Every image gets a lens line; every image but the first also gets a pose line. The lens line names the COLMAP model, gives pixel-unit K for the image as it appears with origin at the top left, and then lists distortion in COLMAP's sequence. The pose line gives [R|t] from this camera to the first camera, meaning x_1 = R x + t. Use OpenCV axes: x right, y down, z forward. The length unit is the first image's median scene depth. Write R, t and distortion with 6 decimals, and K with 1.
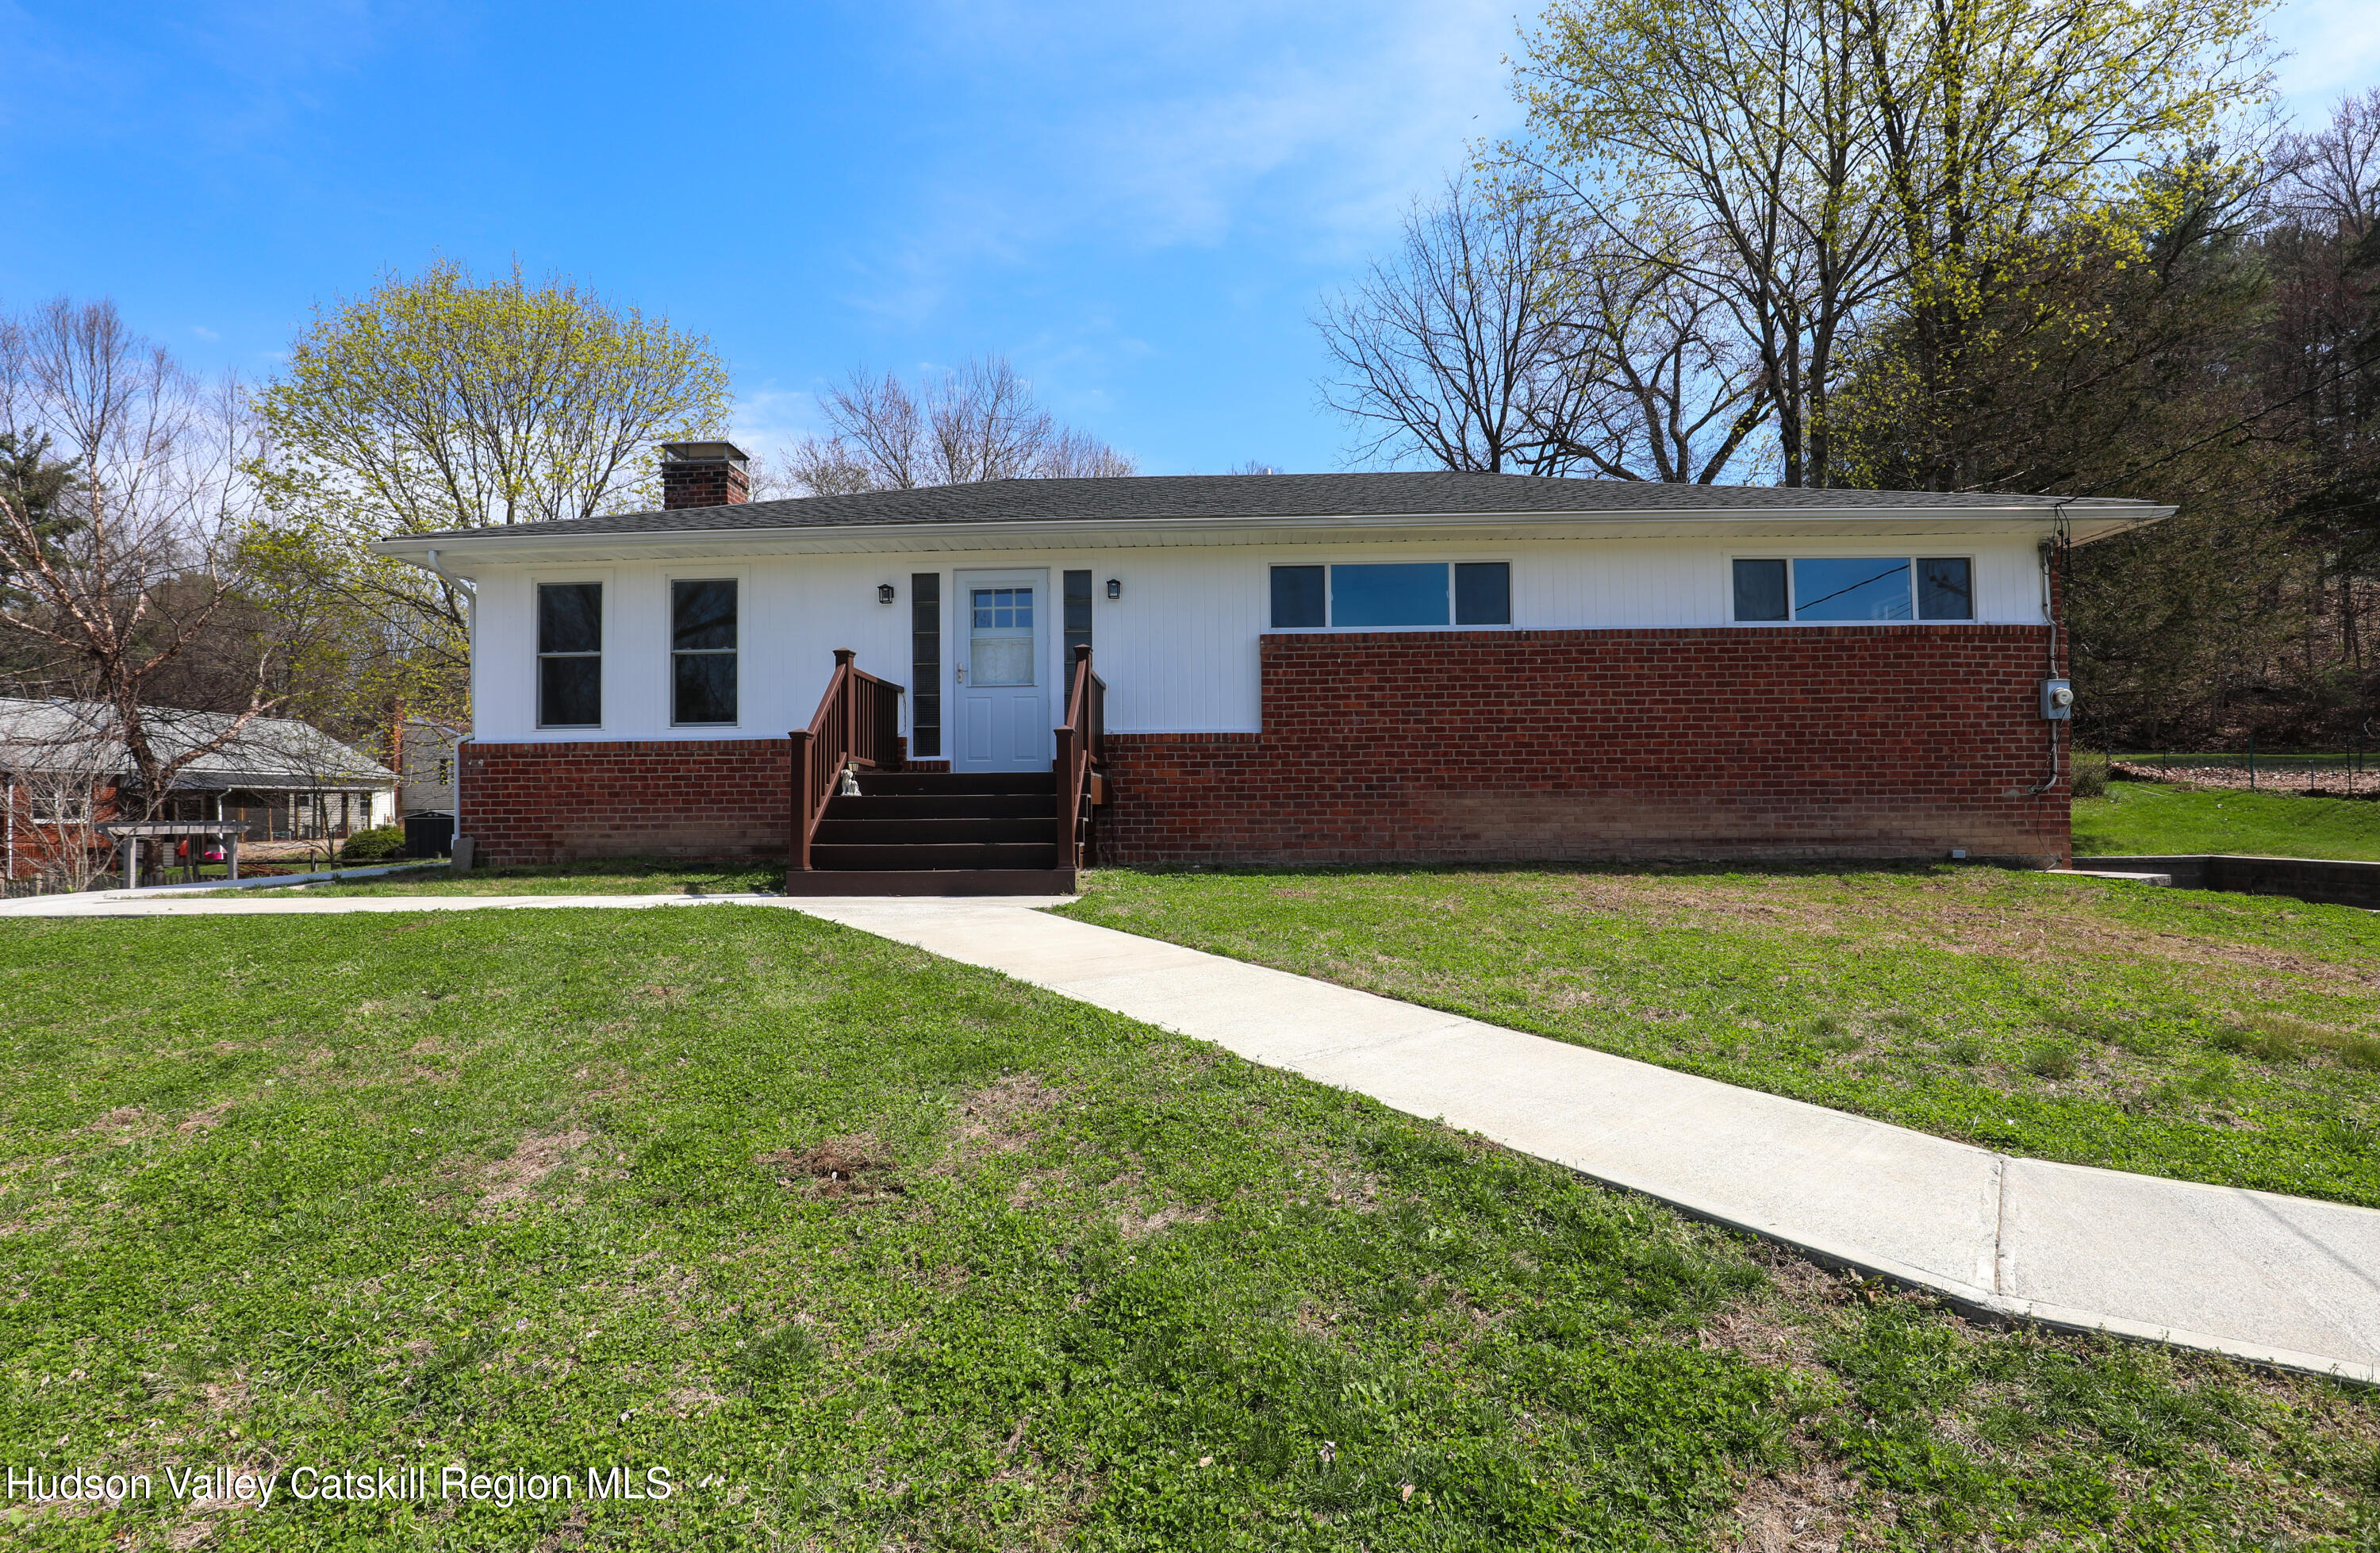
lens RADIAL K [[1104.2, 0, 1190.4], [0, 1104.2, 833.4], [0, 0, 1]] dist [-0.021515, 0.000327]
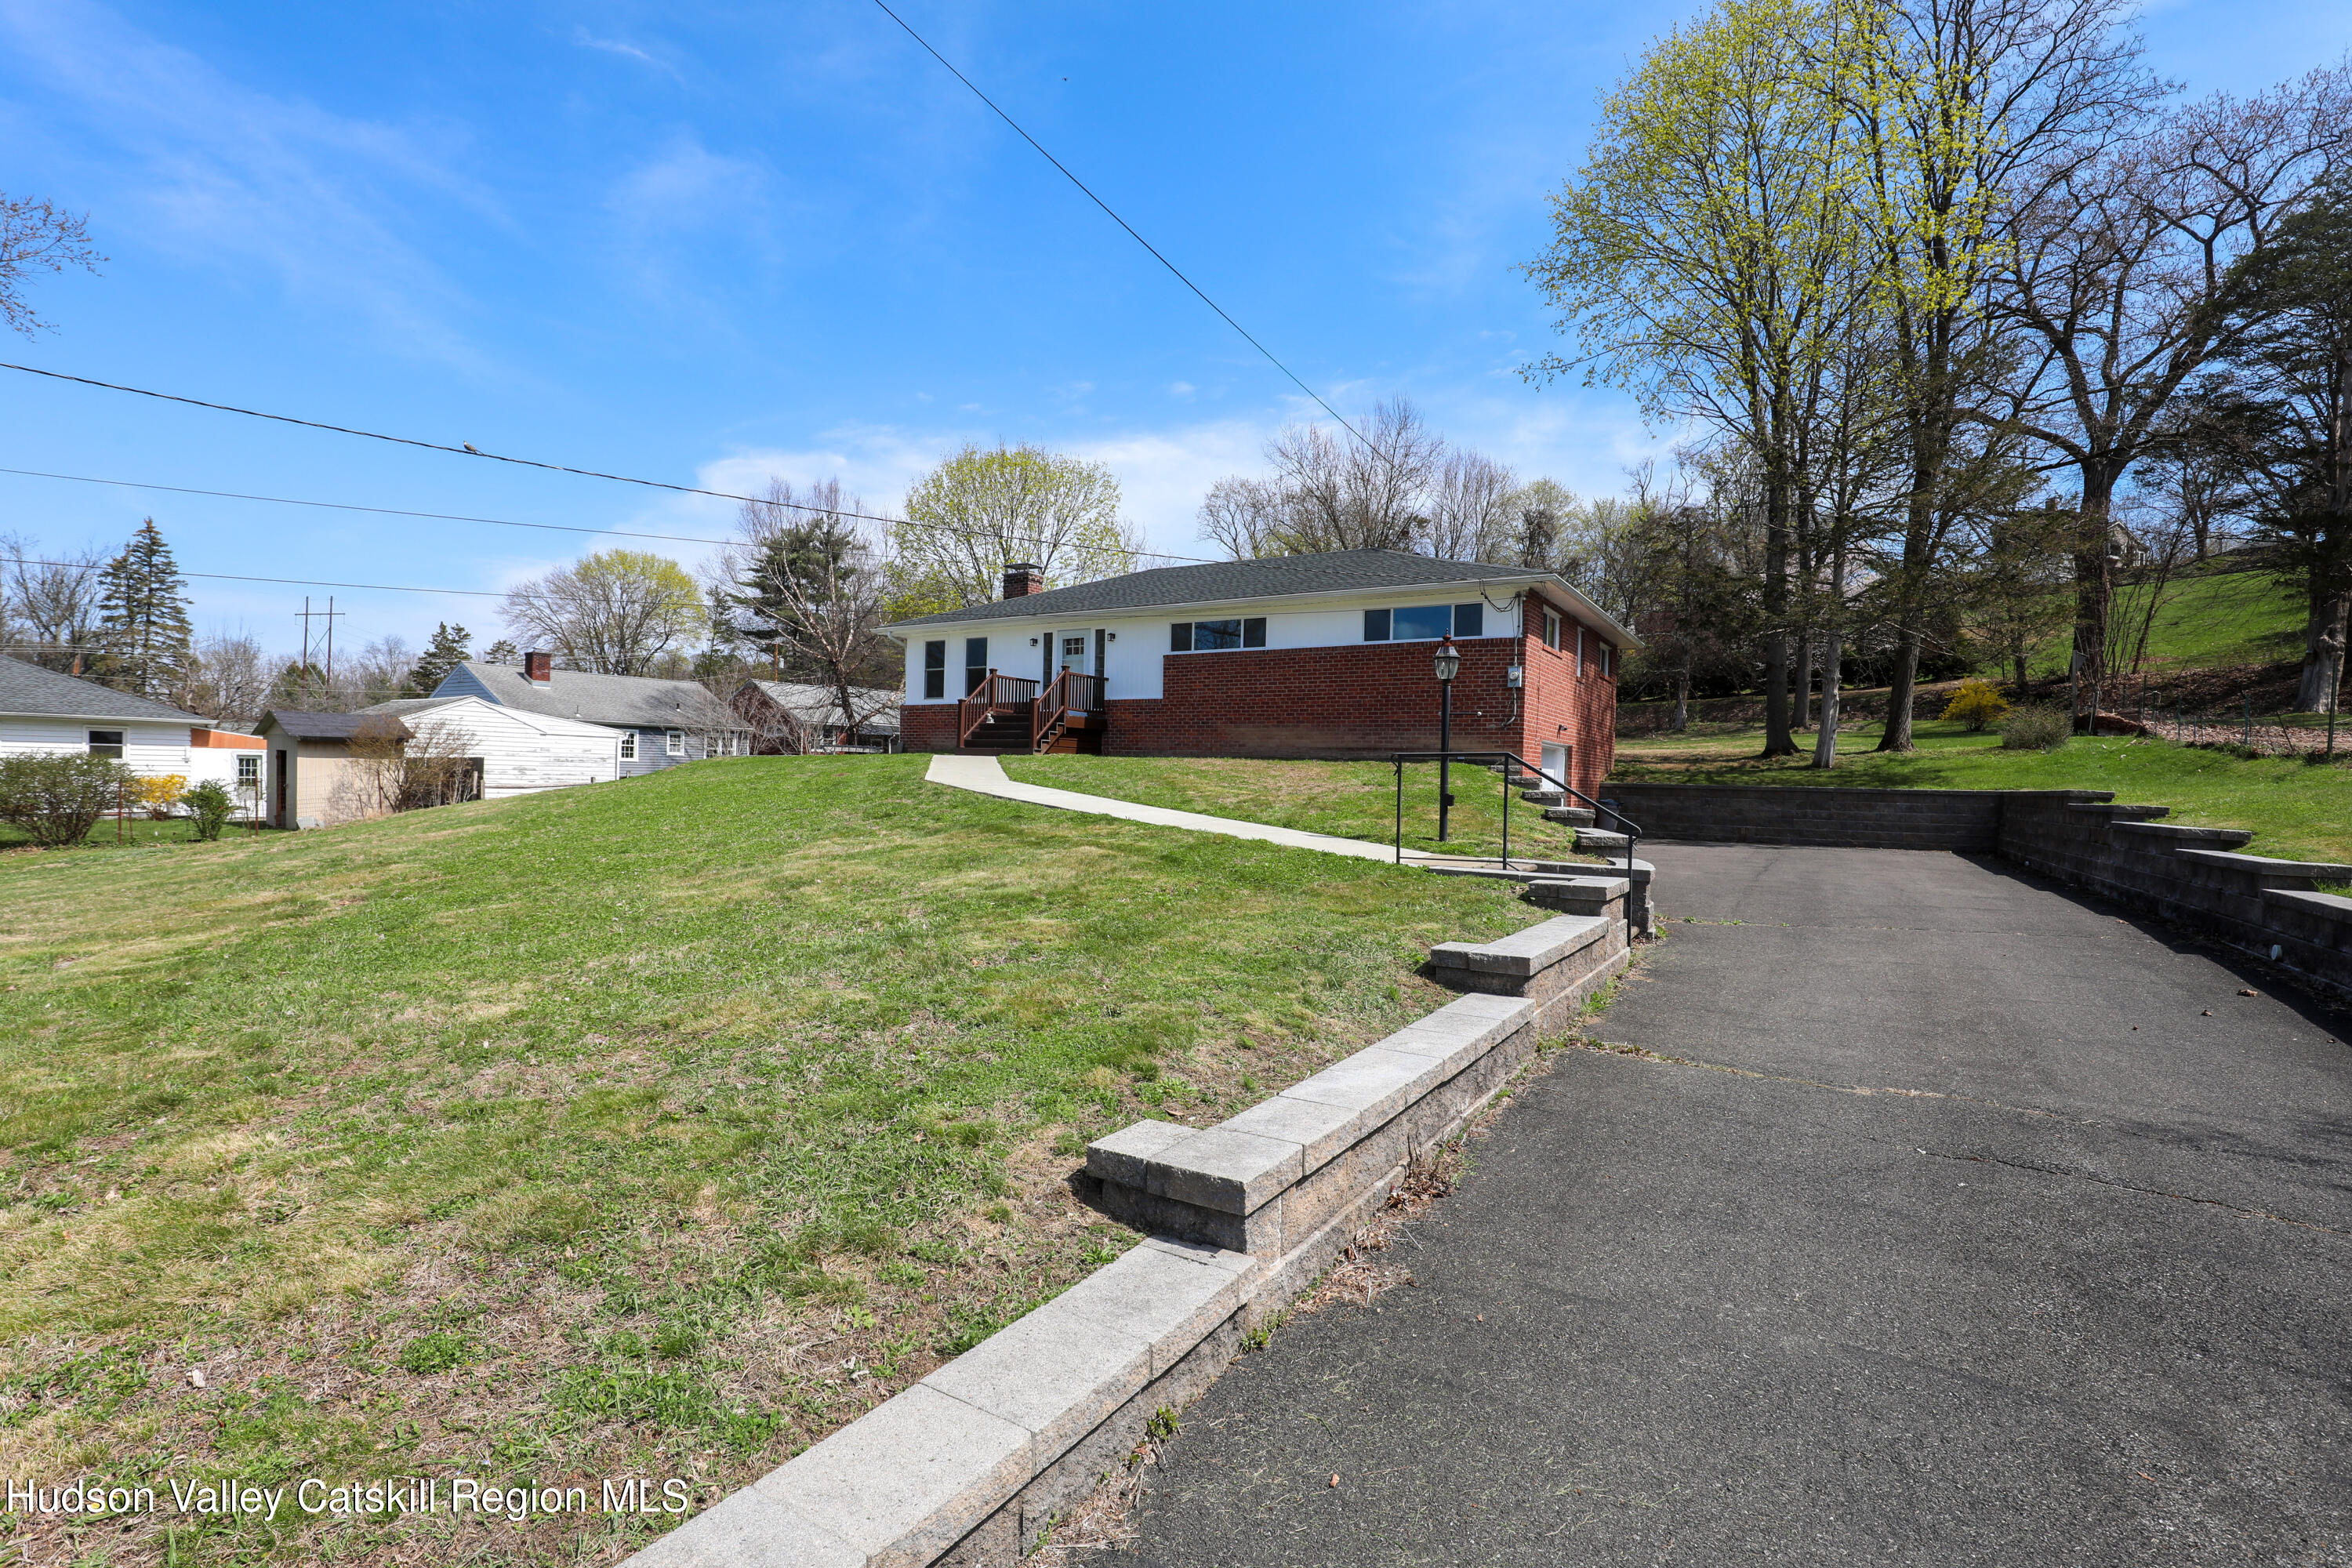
lens RADIAL K [[1079.1, 0, 1161.0], [0, 1079.1, 790.0], [0, 0, 1]] dist [-0.031357, 0.006680]
pose [[0.863472, 0.035023, -0.503179, 1.168990], [-0.040677, 0.999172, -0.000257, 0.096650], [0.502753, 0.020690, 0.864182, -0.900195]]
